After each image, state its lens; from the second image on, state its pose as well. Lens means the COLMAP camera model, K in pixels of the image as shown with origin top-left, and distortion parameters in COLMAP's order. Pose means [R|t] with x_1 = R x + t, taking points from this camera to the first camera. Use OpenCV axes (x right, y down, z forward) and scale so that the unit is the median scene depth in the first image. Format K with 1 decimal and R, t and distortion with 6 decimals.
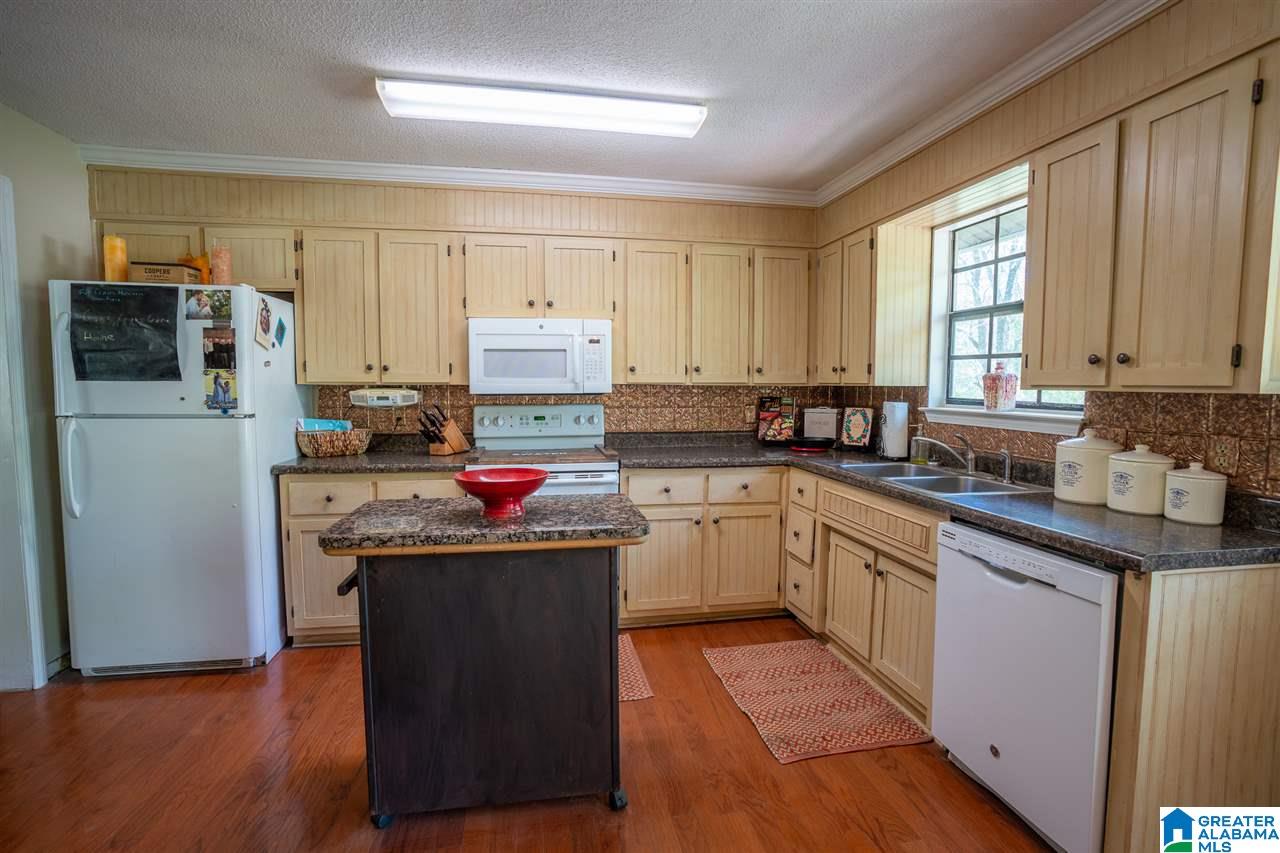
lens RADIAL K [[590.4, 0, 643.4], [0, 590.4, 425.2], [0, 0, 1]] dist [-0.048909, 0.009503]
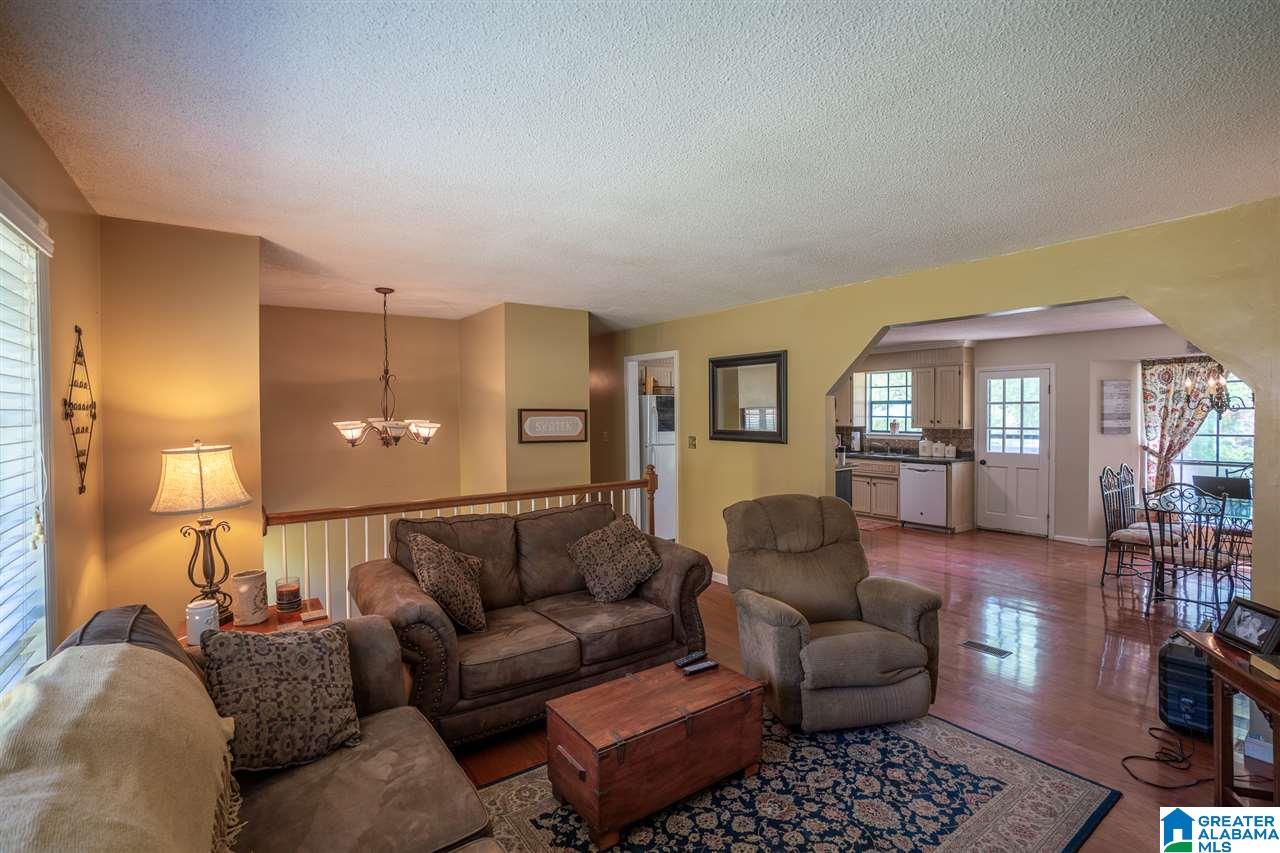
lens RADIAL K [[590.4, 0, 649.3], [0, 590.4, 422.7], [0, 0, 1]] dist [-0.048909, 0.009503]
pose [[0.905810, -0.017497, 0.423323, -1.760155], [0.040343, 0.998169, -0.045067, 0.004423], [-0.421759, 0.057900, 0.904857, -1.221271]]
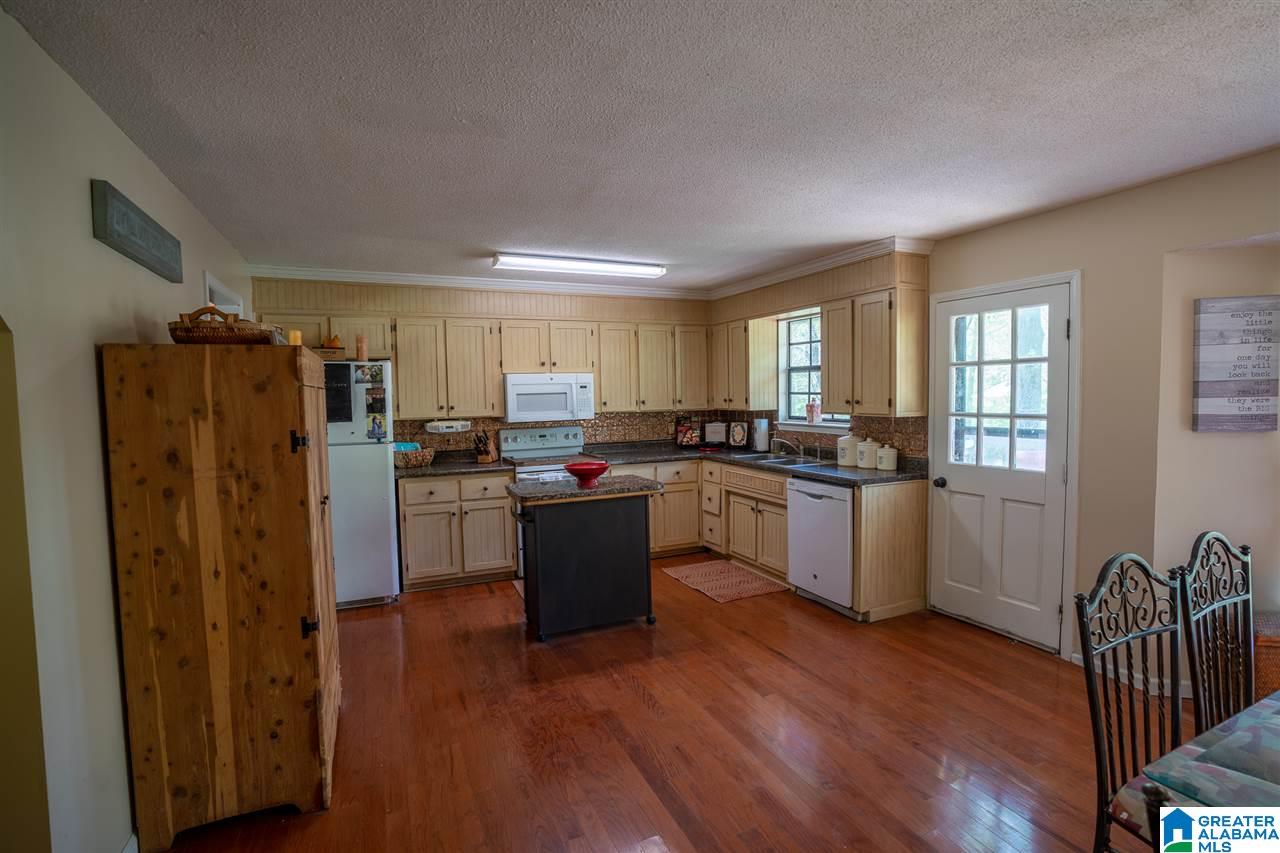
lens RADIAL K [[590.4, 0, 643.7], [0, 590.4, 423.0], [0, 0, 1]] dist [-0.048909, 0.009503]
pose [[0.971981, -0.033464, 0.232663, -0.322691], [0.038393, 0.999123, -0.016686, -0.012673], [-0.231901, 0.025151, 0.972414, -0.635276]]
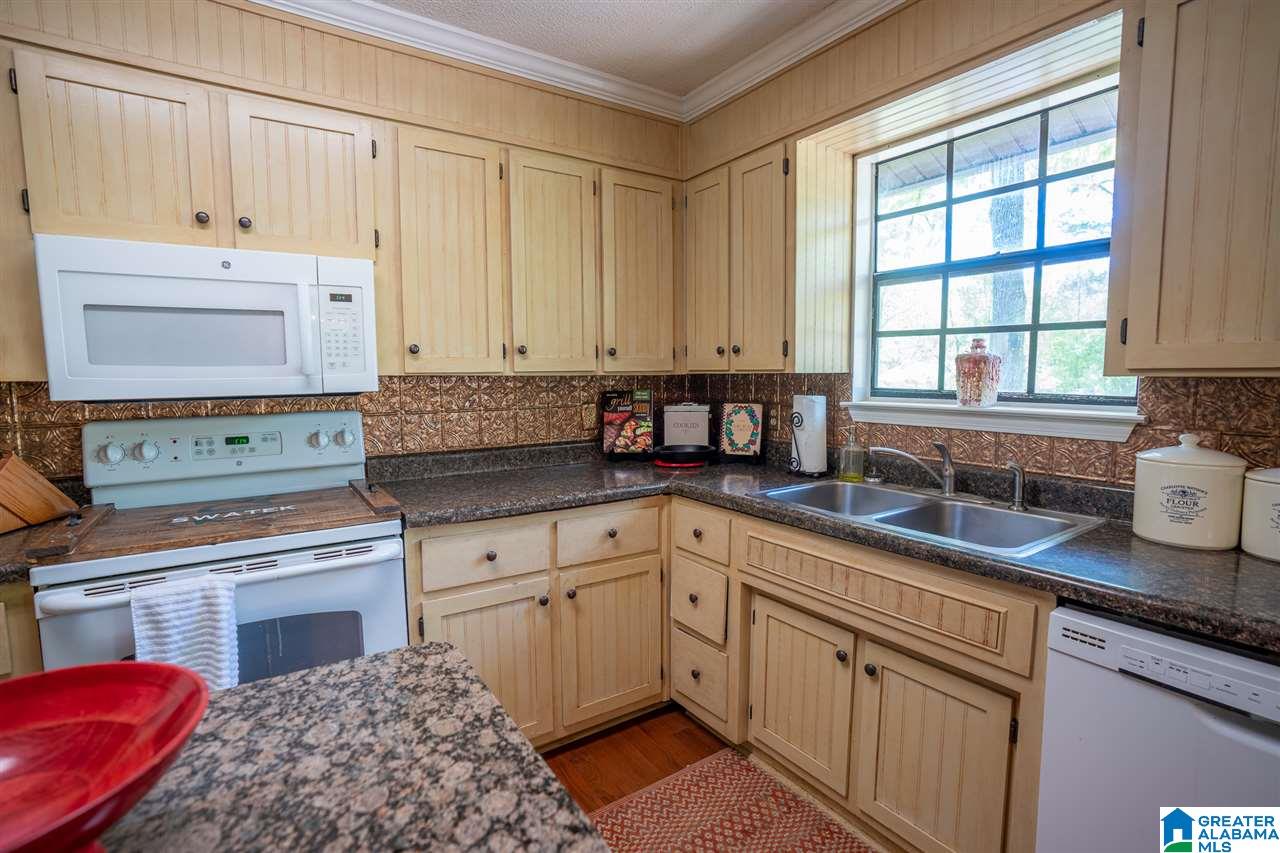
lens RADIAL K [[590.4, 0, 642.7], [0, 590.4, 424.7], [0, 0, 1]] dist [-0.048909, 0.009503]
pose [[0.919706, -0.043341, 0.390208, -0.044718], [0.037470, 0.999041, 0.022650, -0.028571], [-0.390815, -0.006210, 0.920448, 0.424357]]
